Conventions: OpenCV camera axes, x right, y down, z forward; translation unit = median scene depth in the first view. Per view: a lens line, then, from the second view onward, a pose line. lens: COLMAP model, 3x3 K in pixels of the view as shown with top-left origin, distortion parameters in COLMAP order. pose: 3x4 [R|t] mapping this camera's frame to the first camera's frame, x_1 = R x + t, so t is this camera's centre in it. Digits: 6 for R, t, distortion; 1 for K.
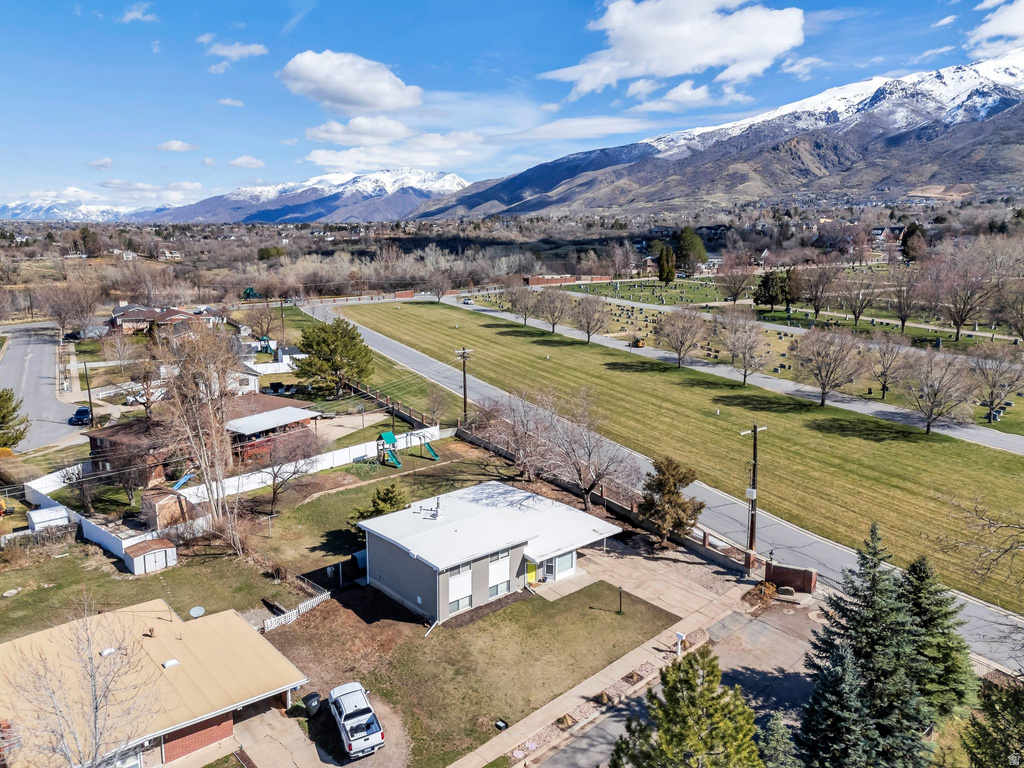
lens RADIAL K [[747.4, 0, 511.2], [0, 747.4, 381.7], [0, 0, 1]] dist [0.084465, -0.079285]
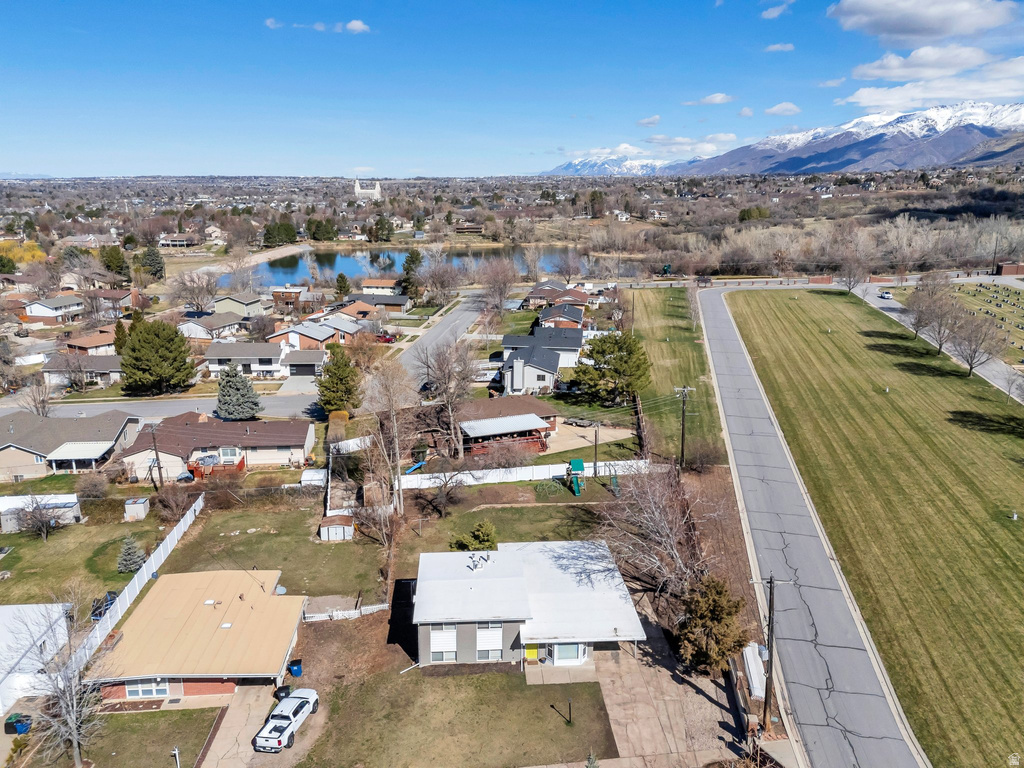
lens RADIAL K [[748.0, 0, 510.1], [0, 748.0, 379.1], [0, 0, 1]] dist [0.087961, -0.084283]
pose [[0.795460, 0.147107, -0.587880, 0.270529], [-0.111845, 0.989062, 0.096158, -0.101361], [0.595596, -0.010738, 0.803213, 0.074342]]
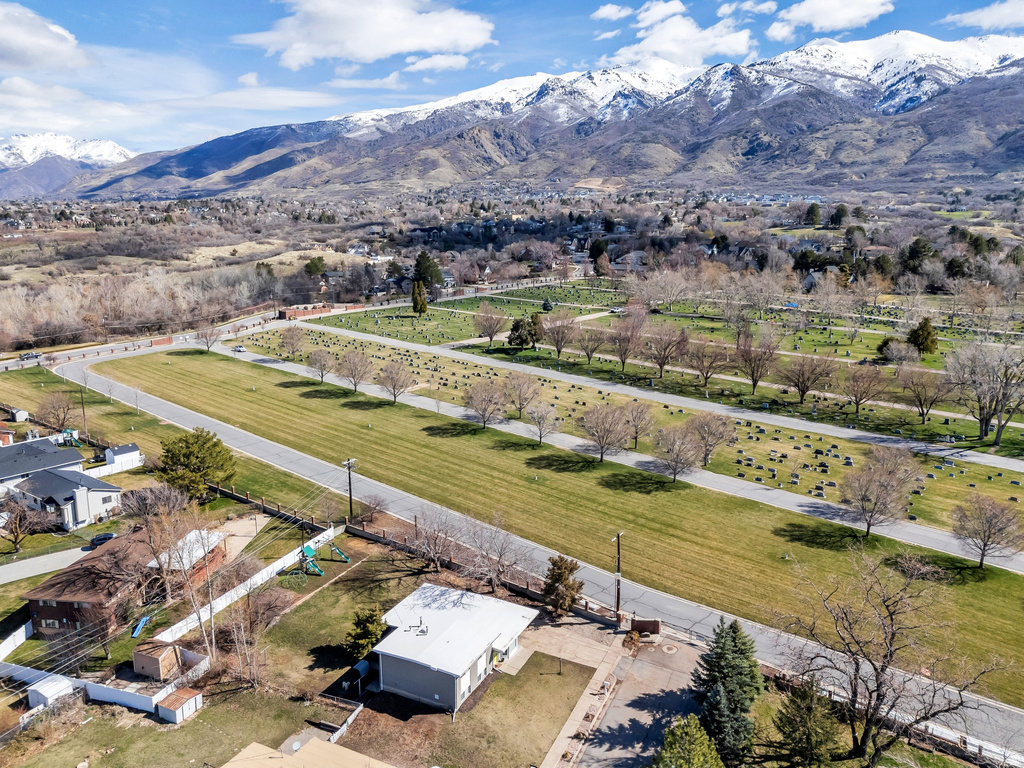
lens RADIAL K [[747.4, 0, 511.2], [0, 747.4, 381.7], [0, 0, 1]] dist [0.084465, -0.079285]
pose [[0.924273, -0.082171, 0.372784, -0.219680], [0.071908, 0.996553, 0.041379, -0.167740], [-0.374899, -0.011439, 0.926995, -0.186079]]
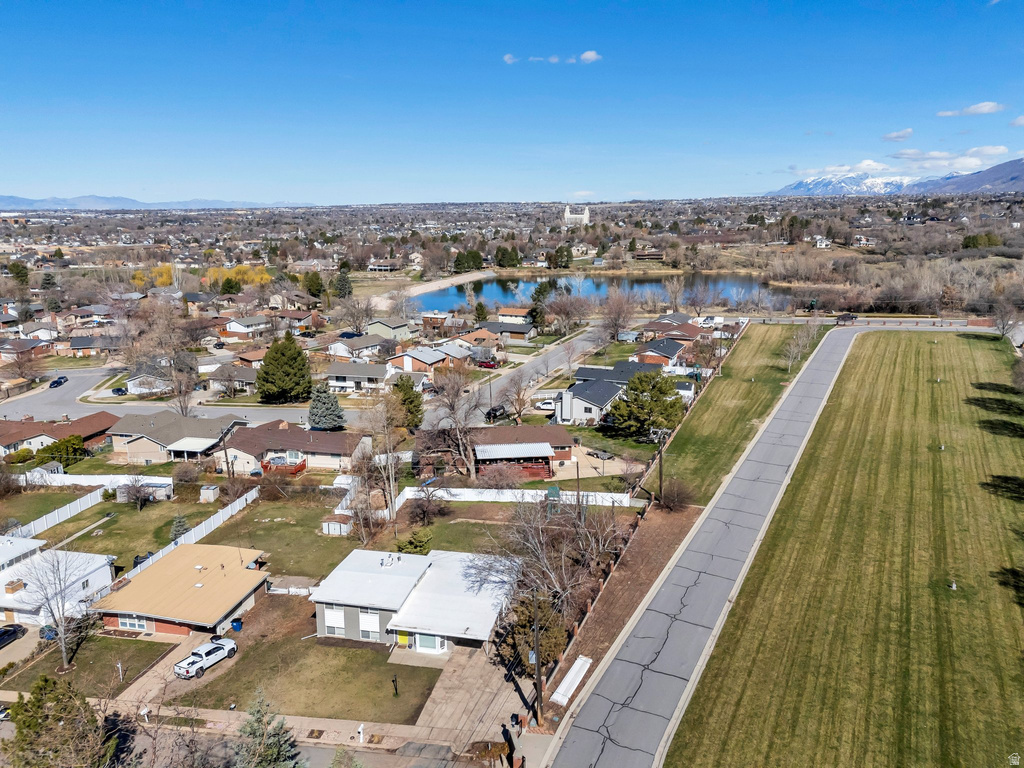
lens RADIAL K [[748.0, 0, 510.1], [0, 748.0, 379.1], [0, 0, 1]] dist [0.087961, -0.084283]
pose [[0.597251, 0.168831, -0.784084, 0.507280], [-0.143065, 0.984342, 0.102975, -0.155680], [0.789192, 0.050673, 0.612053, 0.169156]]
